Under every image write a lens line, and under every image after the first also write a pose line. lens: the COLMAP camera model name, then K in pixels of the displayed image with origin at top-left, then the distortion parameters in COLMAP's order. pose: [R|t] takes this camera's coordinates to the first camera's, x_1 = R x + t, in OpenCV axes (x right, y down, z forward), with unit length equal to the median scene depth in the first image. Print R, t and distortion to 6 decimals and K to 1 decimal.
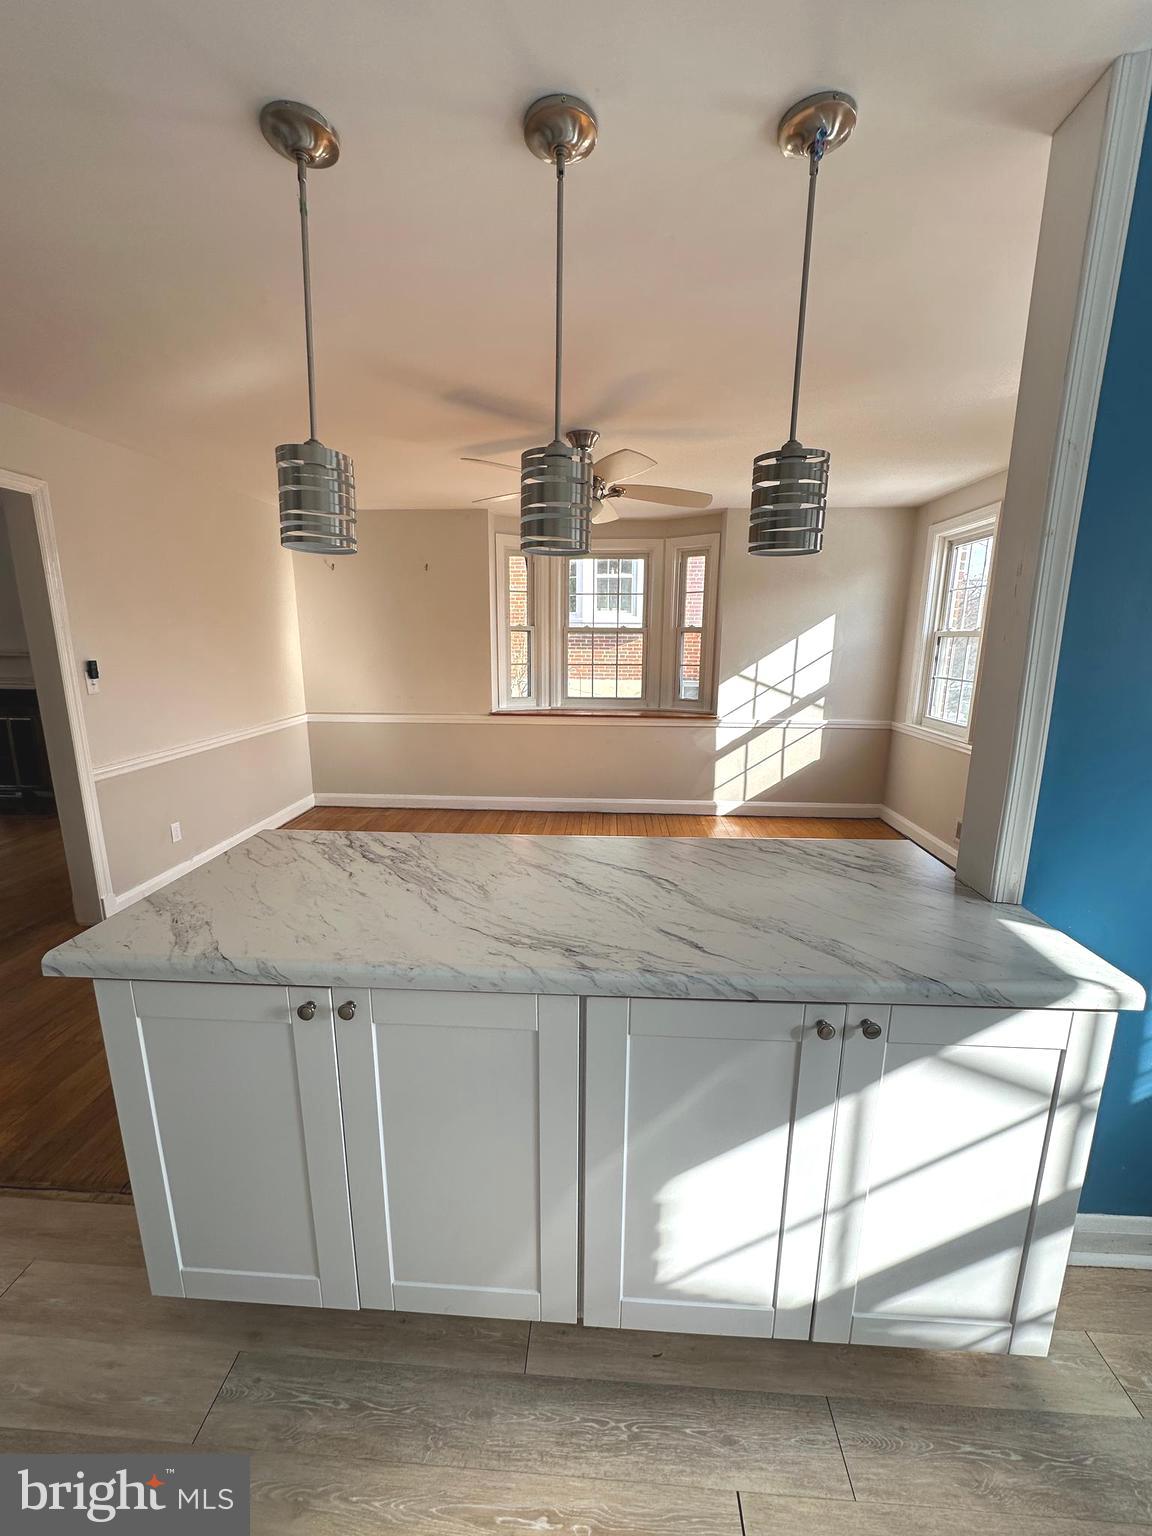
lens RADIAL K [[612.4, 0, 576.0], [0, 612.4, 768.0], [0, 0, 1]] dist [-0.000611, 0.000531]
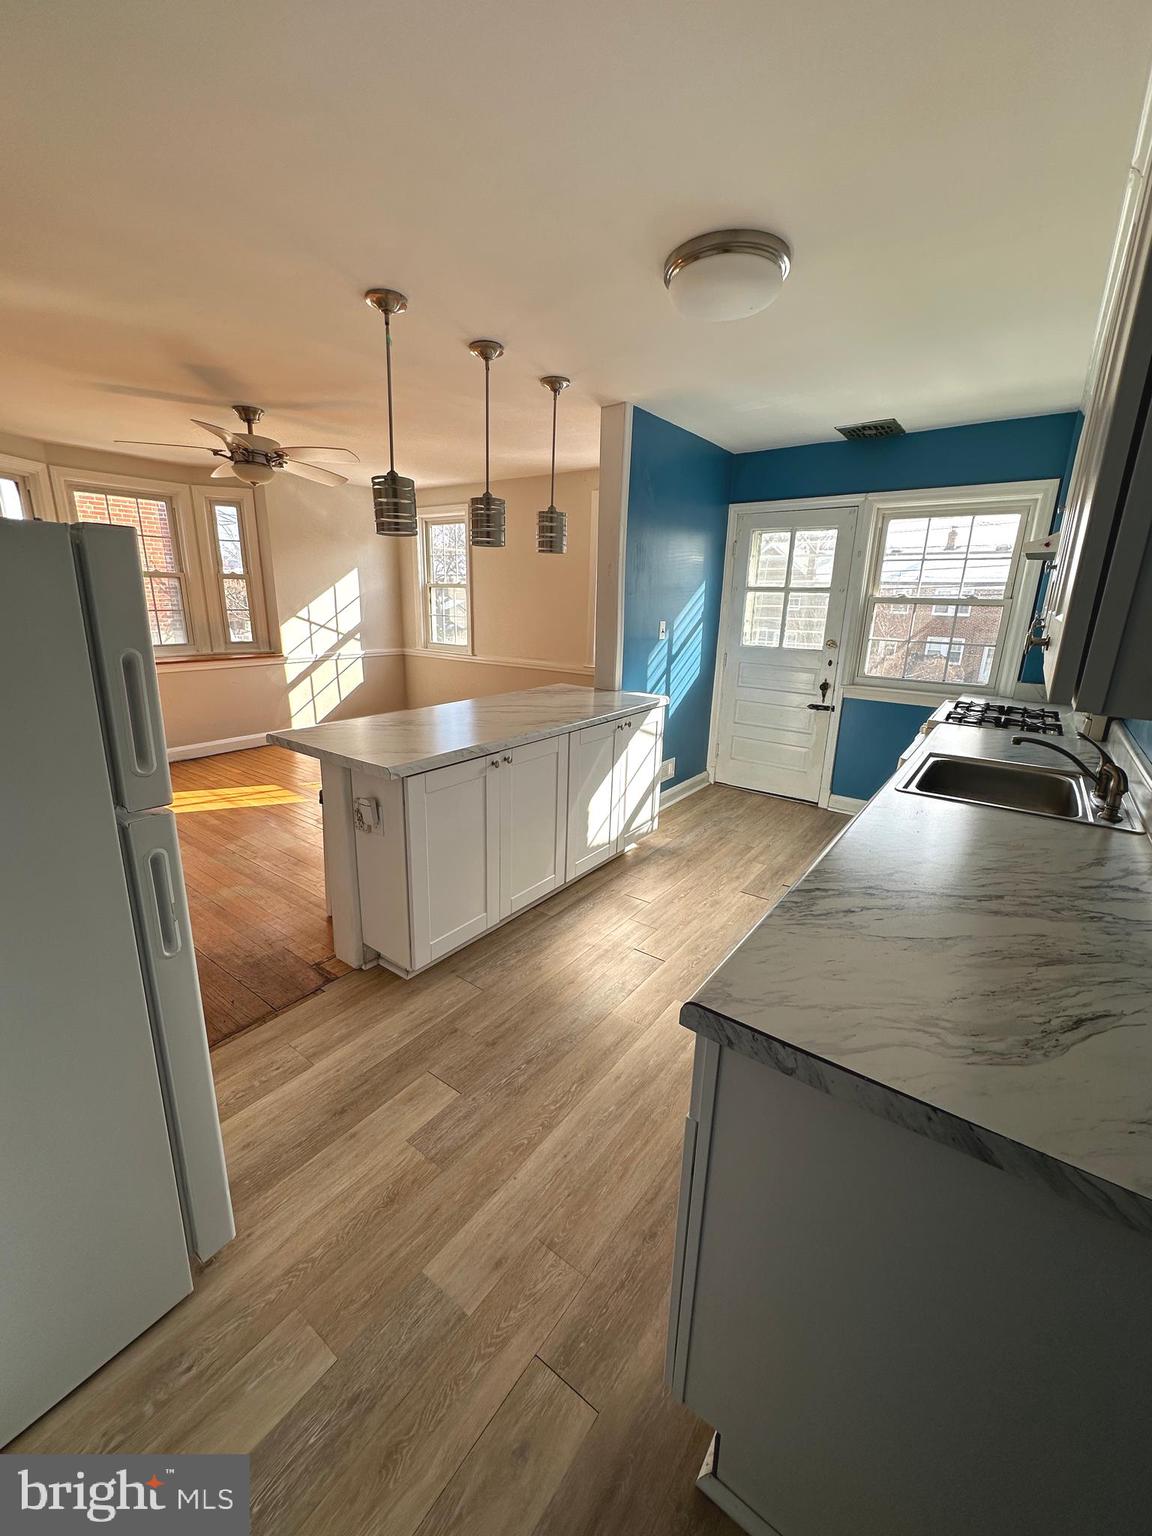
lens RADIAL K [[612.4, 0, 576.0], [0, 612.4, 768.0], [0, 0, 1]] dist [-0.000611, 0.000531]
pose [[0.546045, -0.224409, 0.807140, -0.456281], [0.157049, 0.973795, 0.164498, 0.022449], [-0.822904, 0.036937, 0.566979, -0.102267]]
